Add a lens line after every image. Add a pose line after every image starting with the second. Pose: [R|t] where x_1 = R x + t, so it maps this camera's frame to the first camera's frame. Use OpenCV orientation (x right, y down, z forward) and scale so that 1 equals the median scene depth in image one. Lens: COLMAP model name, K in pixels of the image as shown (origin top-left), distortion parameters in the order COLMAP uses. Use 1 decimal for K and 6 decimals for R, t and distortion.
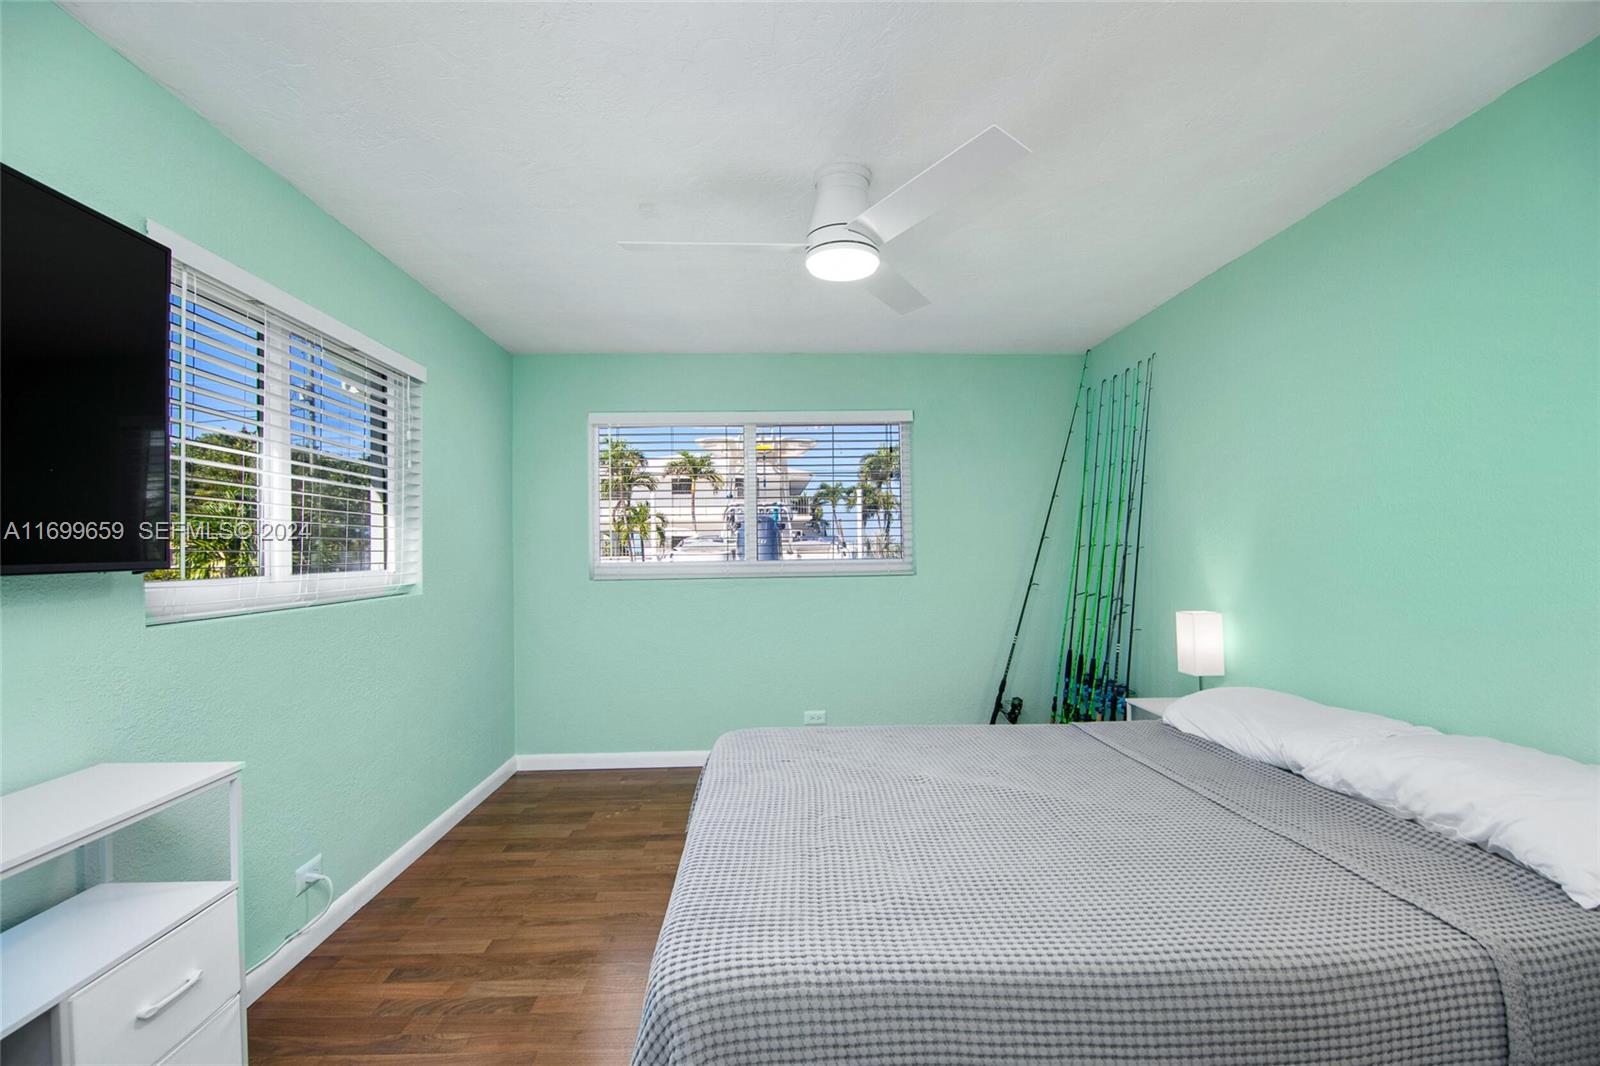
lens RADIAL K [[718.6, 0, 793.5], [0, 718.6, 540.2], [0, 0, 1]] dist [-0.008713, -0.006659]
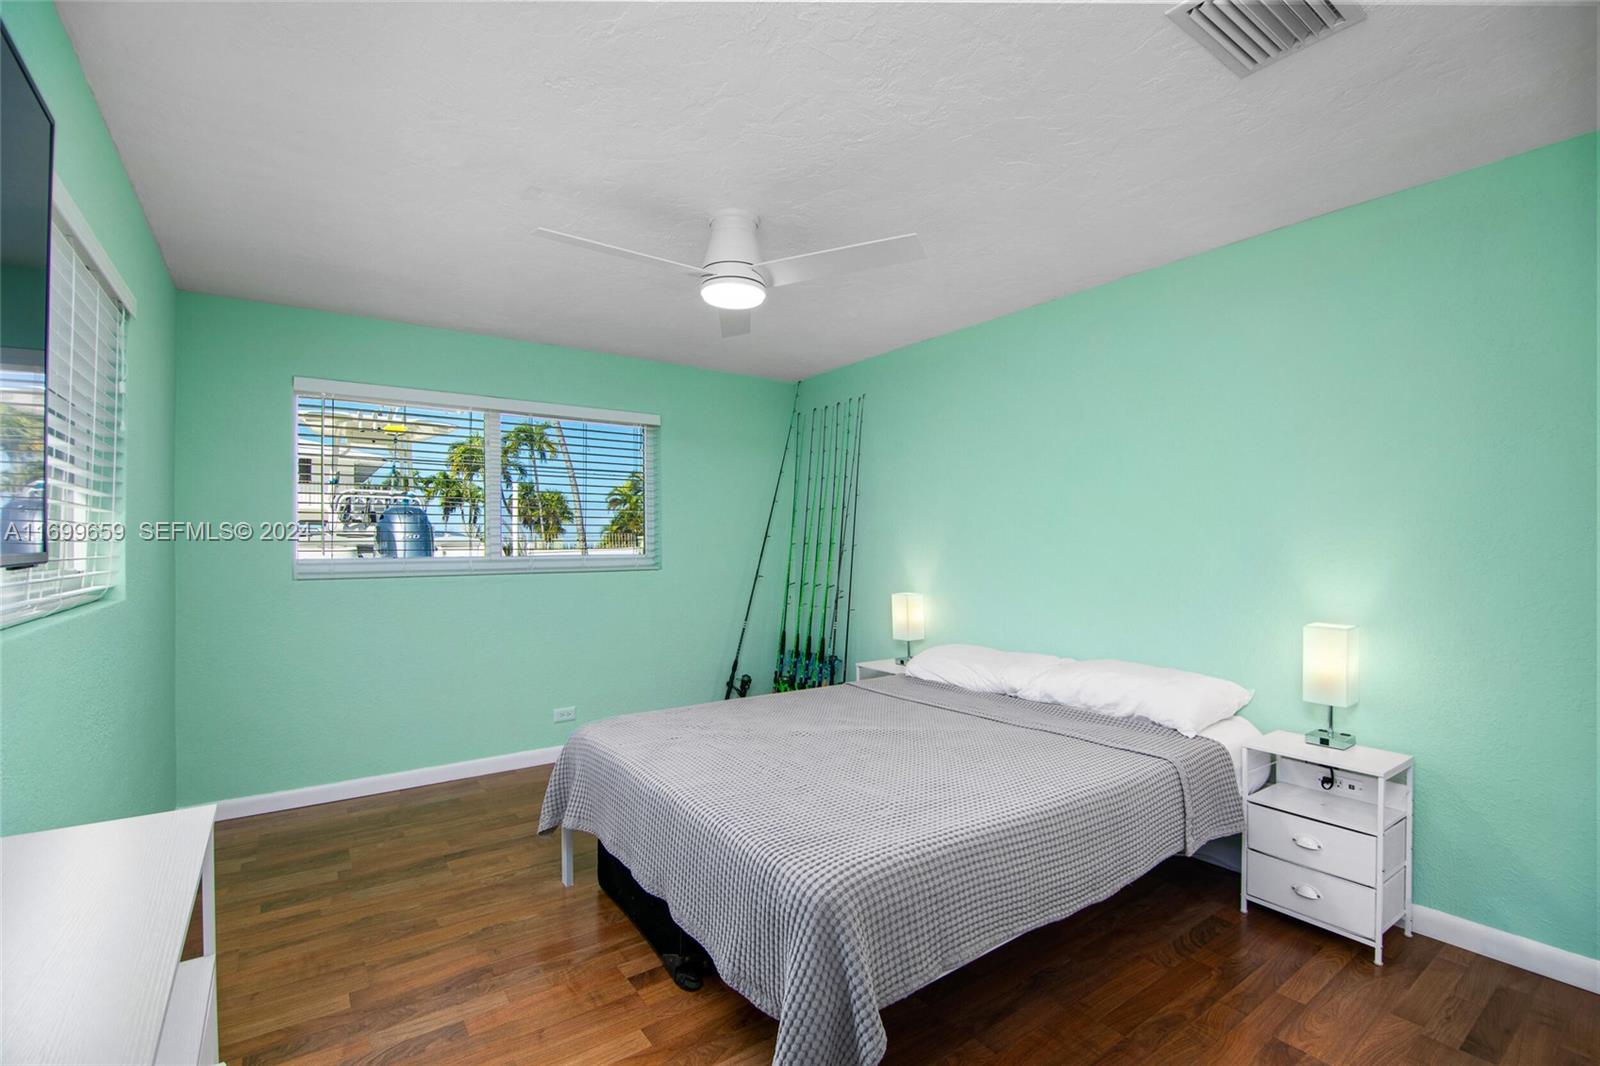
lens RADIAL K [[718.6, 0, 799.3], [0, 718.6, 537.7], [0, 0, 1]] dist [-0.008713, -0.006659]
pose [[0.833347, 0.013591, 0.552584, -0.318410], [-0.013216, 0.999902, -0.004663, 0.003922], [-0.552593, -0.003417, 0.833444, -0.009782]]
